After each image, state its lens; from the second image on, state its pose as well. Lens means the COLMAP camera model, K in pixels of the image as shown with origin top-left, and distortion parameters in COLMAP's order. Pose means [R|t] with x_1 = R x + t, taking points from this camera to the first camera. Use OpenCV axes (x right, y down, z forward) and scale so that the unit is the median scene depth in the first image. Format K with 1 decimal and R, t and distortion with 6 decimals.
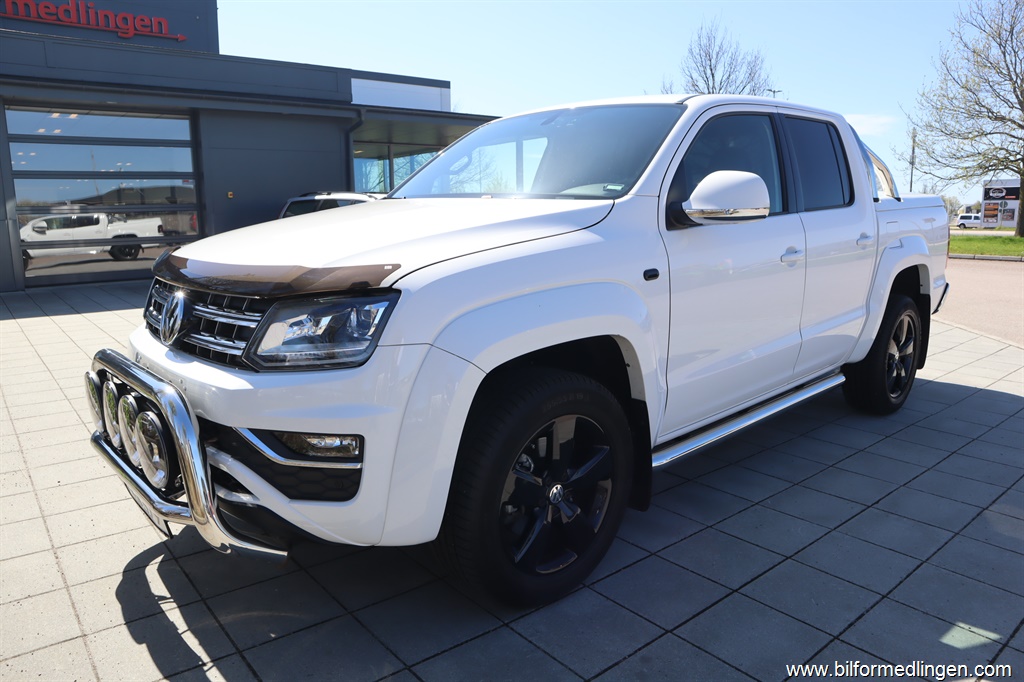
lens RADIAL K [[705.0, 0, 512.8], [0, 705.0, 339.6], [0, 0, 1]] dist [-0.110025, 0.059849]
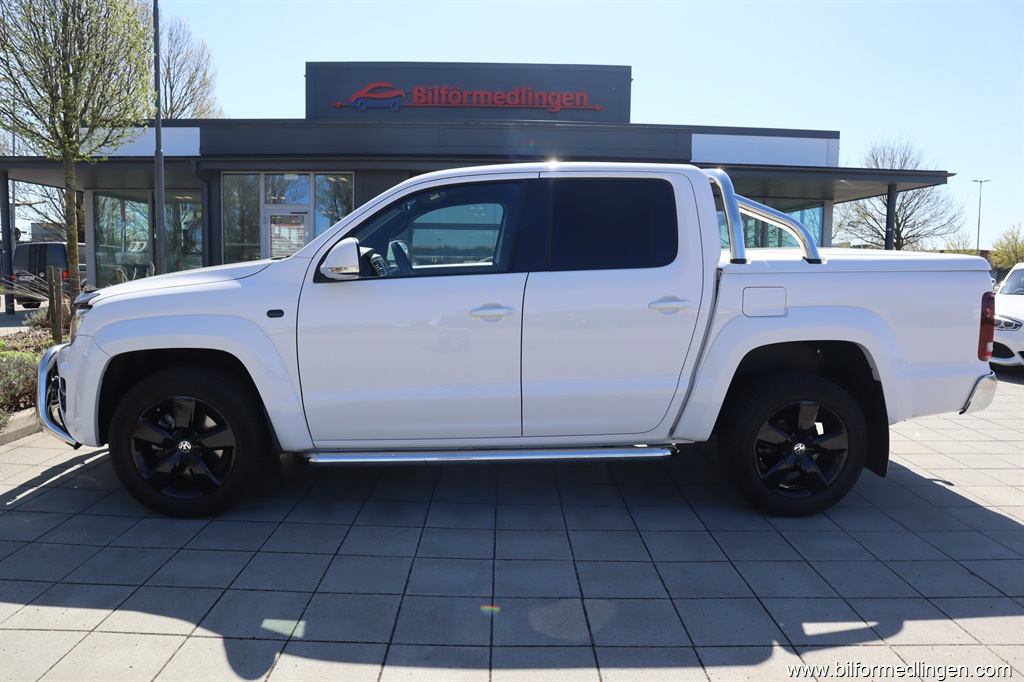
lens RADIAL K [[705.0, 0, 507.1], [0, 705.0, 344.1], [0, 0, 1]] dist [-0.110025, 0.059849]
pose [[0.776137, 0.097659, -0.622956, 0.300095], [-0.137734, 0.990334, -0.016349, -0.014922], [0.615338, 0.098491, 0.782086, 0.044194]]
